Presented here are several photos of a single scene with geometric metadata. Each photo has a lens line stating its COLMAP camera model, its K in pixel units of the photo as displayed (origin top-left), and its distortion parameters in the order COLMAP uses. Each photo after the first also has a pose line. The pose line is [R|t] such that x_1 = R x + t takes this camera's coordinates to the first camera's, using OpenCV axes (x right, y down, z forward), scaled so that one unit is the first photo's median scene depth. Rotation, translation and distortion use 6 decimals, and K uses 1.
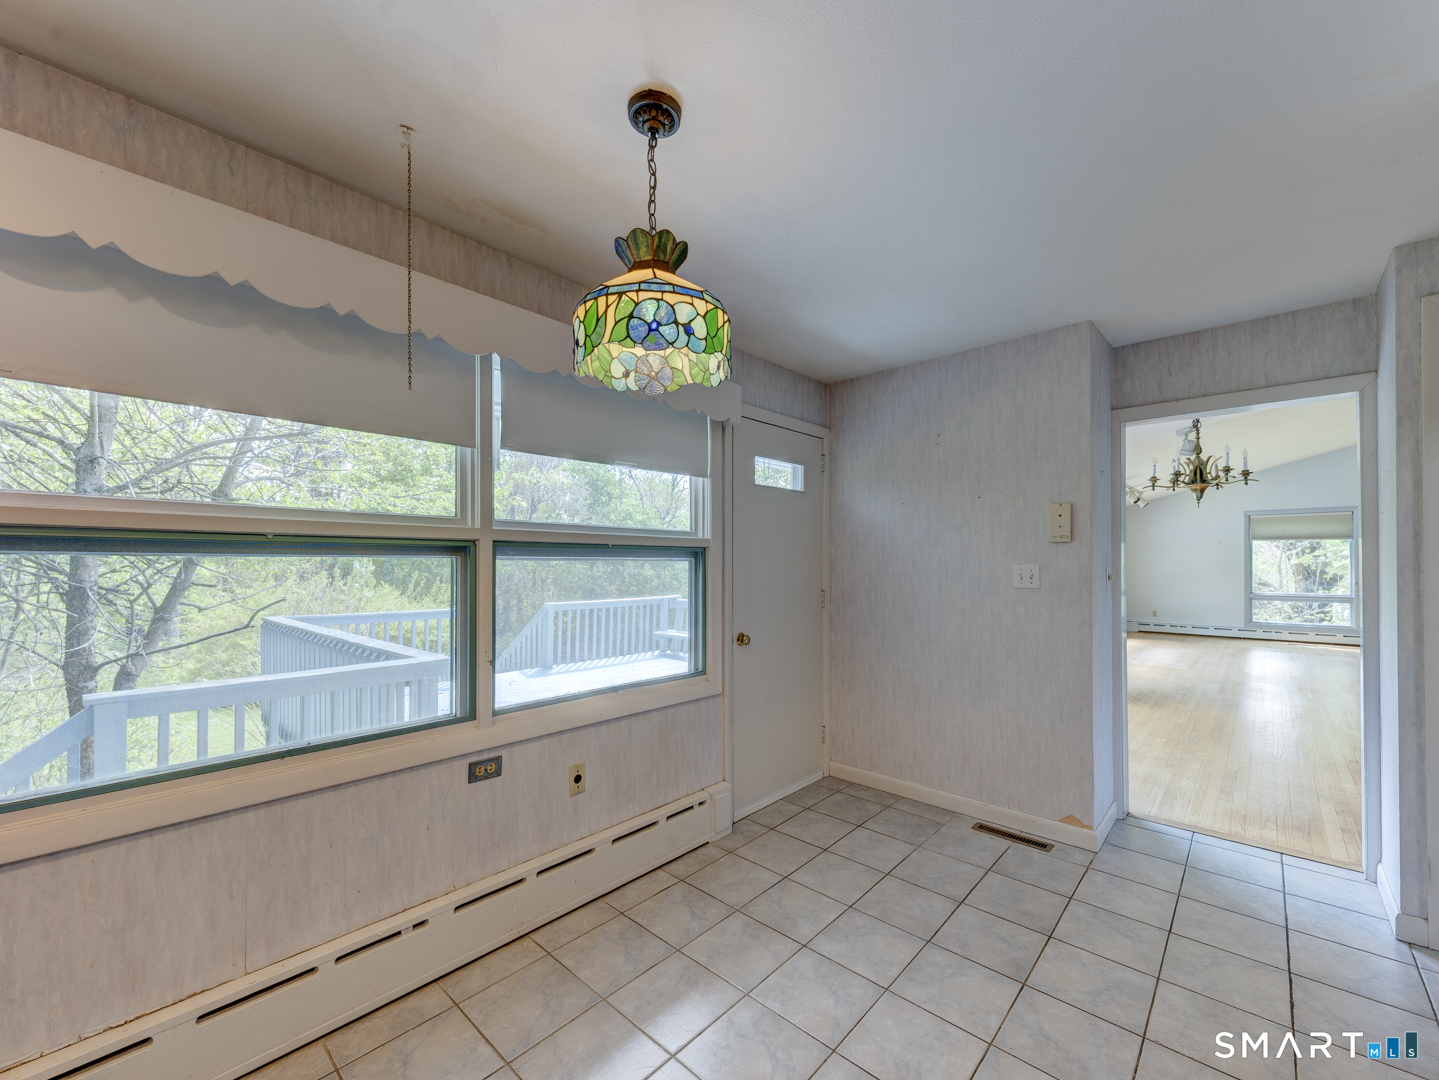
lens RADIAL K [[607.7, 0, 700.6], [0, 607.7, 552.3], [0, 0, 1]] dist [0.009567, -0.002402]
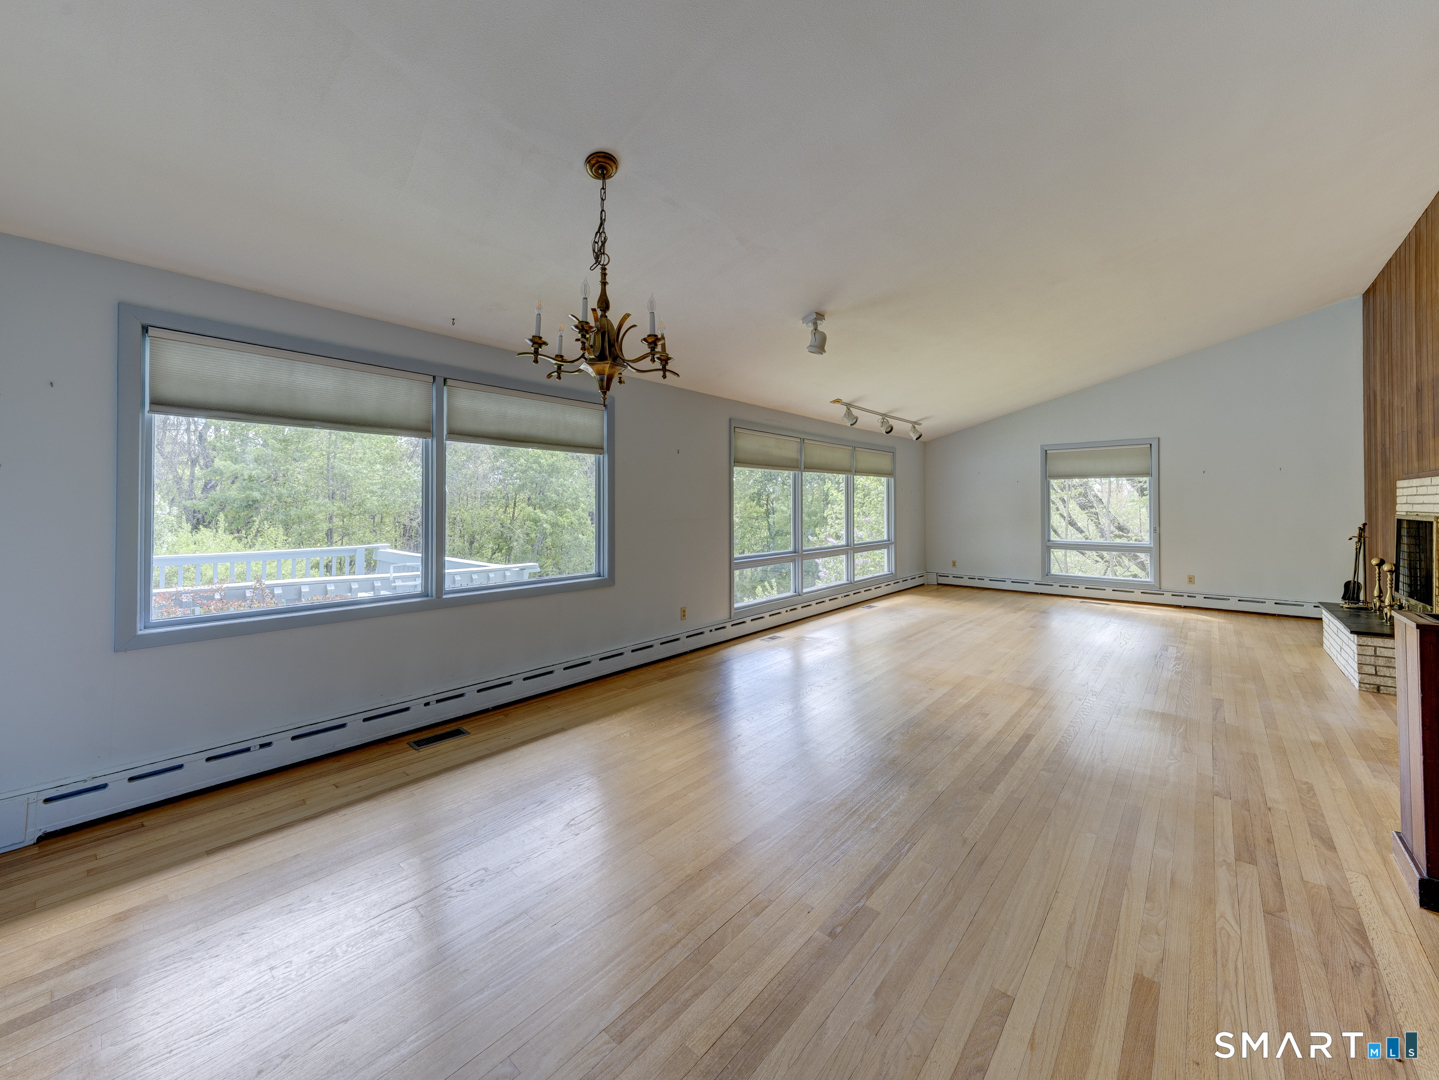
lens RADIAL K [[562.8, 0, 722.1], [0, 562.8, 499.1], [0, 0, 1]] dist [0.015607, -0.002192]
pose [[0.999726, 0.001070, 0.023398, 0.428512], [-0.001212, 0.999981, 0.006059, 0.004491], [-0.023391, -0.006086, 0.999708, 0.222924]]
